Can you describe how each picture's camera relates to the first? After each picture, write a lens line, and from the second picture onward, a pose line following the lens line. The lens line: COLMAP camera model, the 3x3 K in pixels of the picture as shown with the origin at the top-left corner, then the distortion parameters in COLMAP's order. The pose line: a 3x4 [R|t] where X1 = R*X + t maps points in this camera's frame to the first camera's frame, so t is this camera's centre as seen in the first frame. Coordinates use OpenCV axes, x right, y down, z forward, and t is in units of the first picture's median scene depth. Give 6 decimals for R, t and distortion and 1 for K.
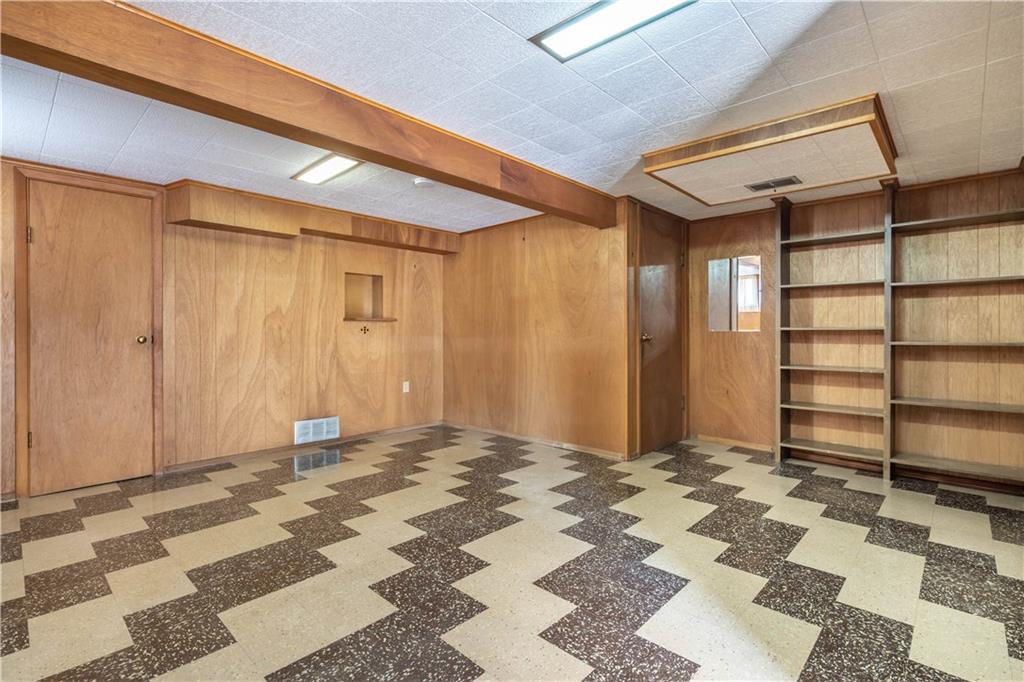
lens RADIAL K [[474.8, 0, 521.3], [0, 474.8, 337.6], [0, 0, 1]] dist [-0.008004, -0.000036]
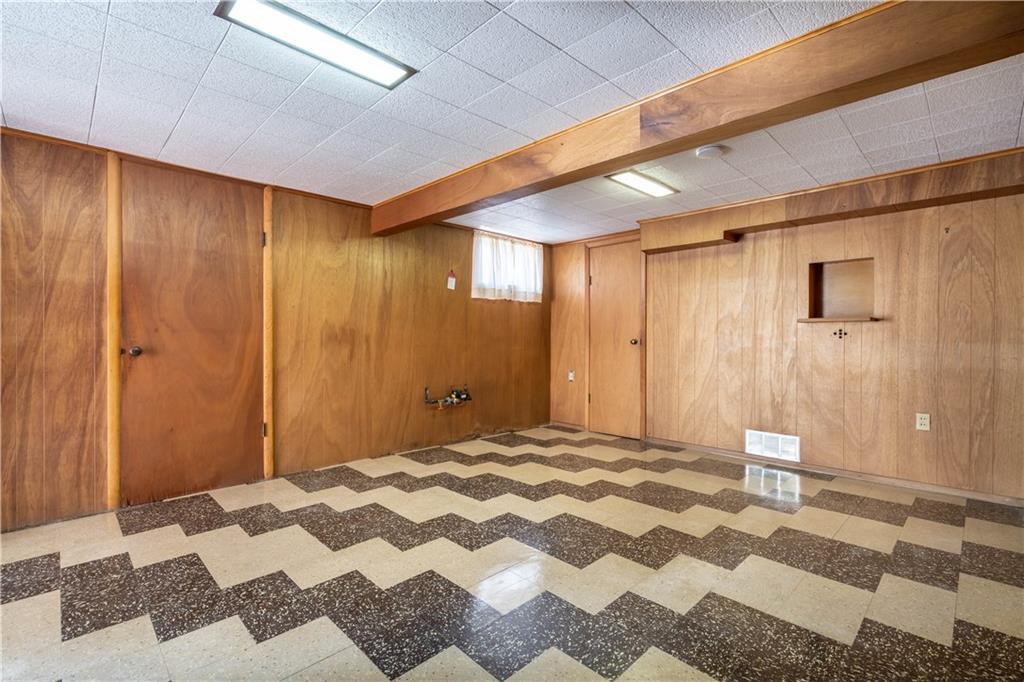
lens RADIAL K [[474.8, 0, 521.3], [0, 474.8, 337.6], [0, 0, 1]] dist [-0.008004, -0.000036]
pose [[-0.041827, 0.001227, -0.999124, 0.628306], [-0.014340, 0.999896, 0.001828, -0.005437], [0.999022, 0.014404, -0.041805, 0.720619]]
